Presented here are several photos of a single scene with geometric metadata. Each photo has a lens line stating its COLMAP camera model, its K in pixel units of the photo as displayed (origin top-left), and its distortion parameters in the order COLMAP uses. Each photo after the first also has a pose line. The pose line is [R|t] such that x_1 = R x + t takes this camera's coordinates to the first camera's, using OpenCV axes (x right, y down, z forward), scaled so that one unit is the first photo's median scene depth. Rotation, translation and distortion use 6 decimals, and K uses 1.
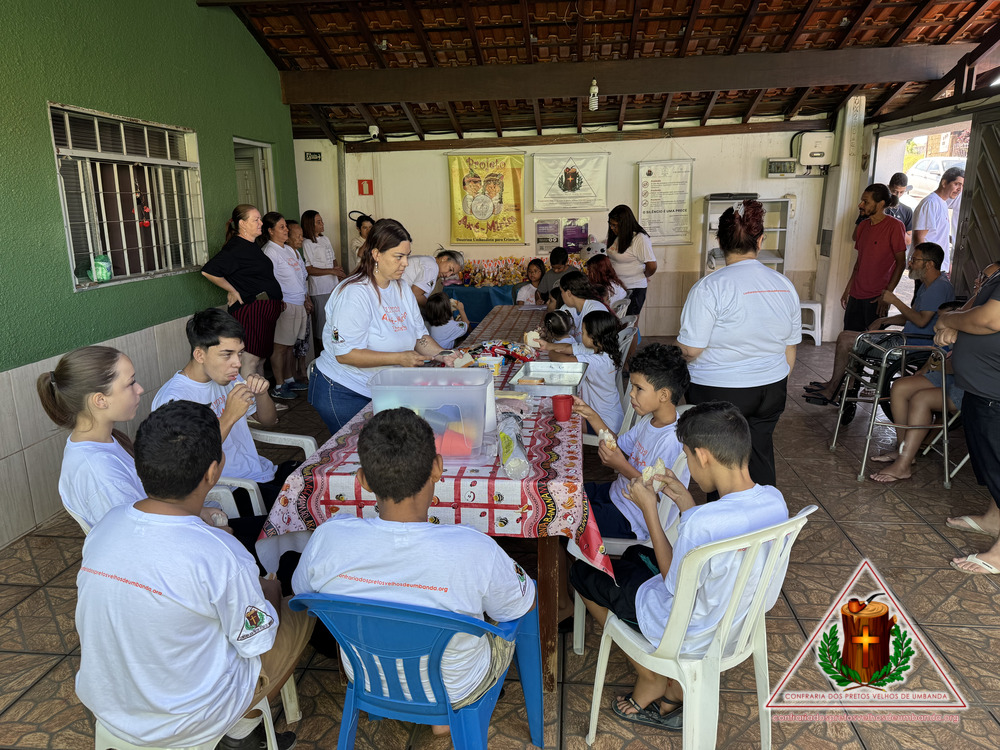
lens RADIAL K [[700.8, 0, 500.0], [0, 700.8, 375.0], [0, 0, 1]] dist [0.047280, -0.074147]
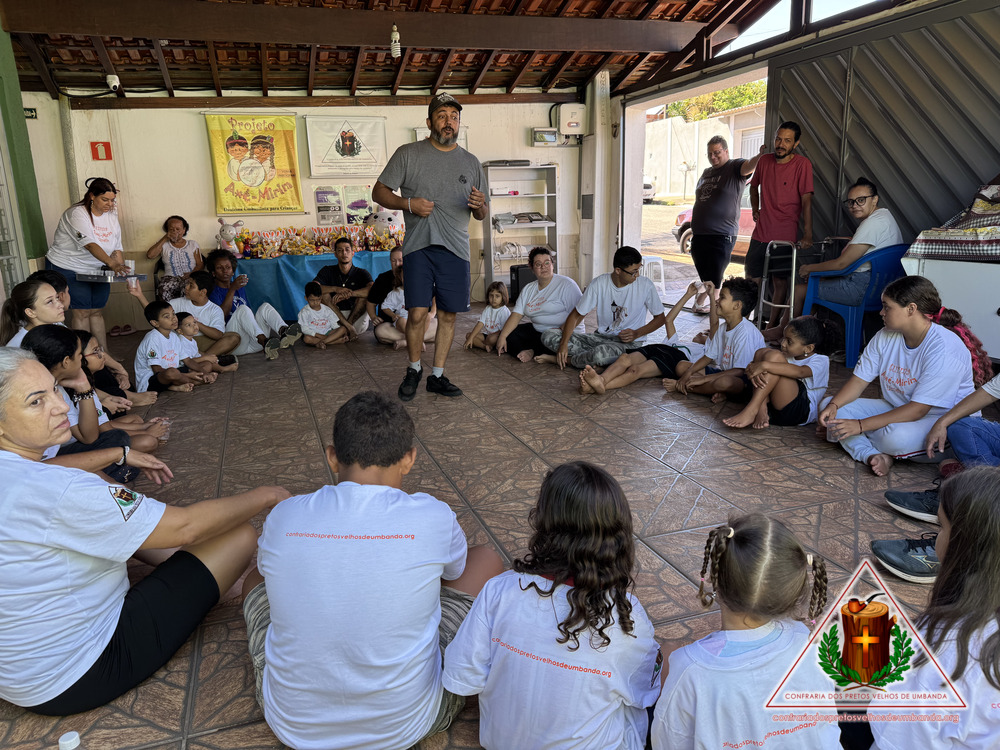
lens RADIAL K [[705.4, 0, 498.3], [0, 705.4, 379.3], [0, 0, 1]] dist [0.045734, -0.073804]
pose [[0.908810, -0.112793, 0.401675, -0.148946], [0.119763, 0.992772, 0.007809, 0.060444], [-0.399652, 0.041009, 0.915749, 0.054347]]
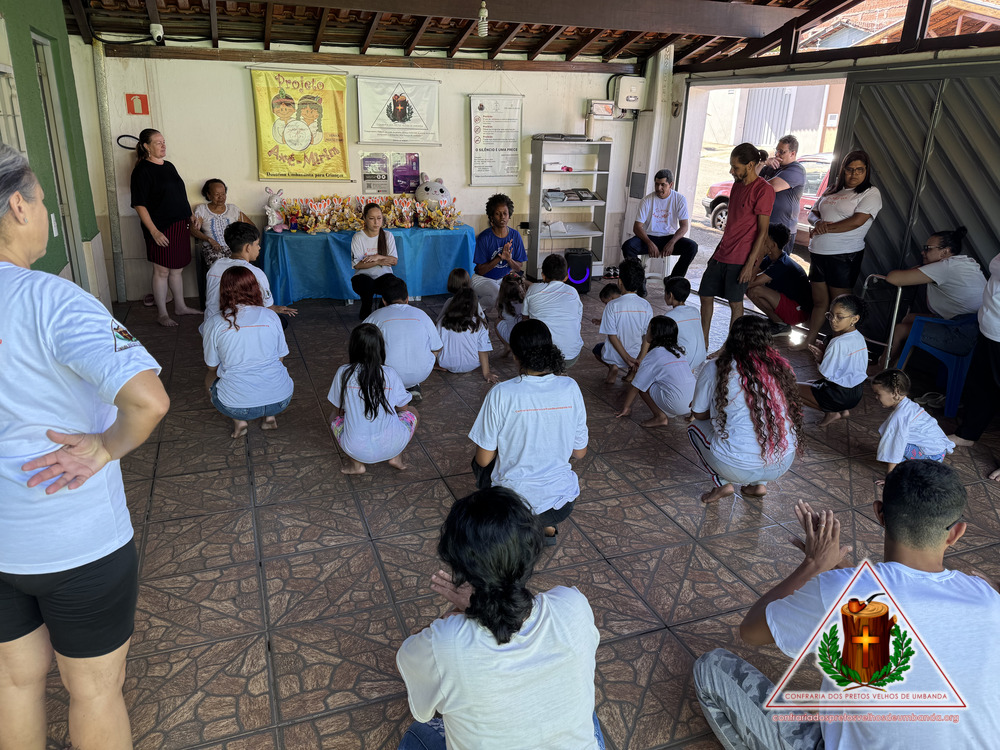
lens RADIAL K [[700.8, 0, 500.0], [0, 700.8, 375.0], [0, 0, 1]] dist [0.047280, -0.074147]
pose [[0.891856, -0.110406, 0.438638, -0.235998], [0.065639, 0.991078, 0.115997, -0.041430], [-0.447531, -0.074661, 0.891146, 0.127764]]
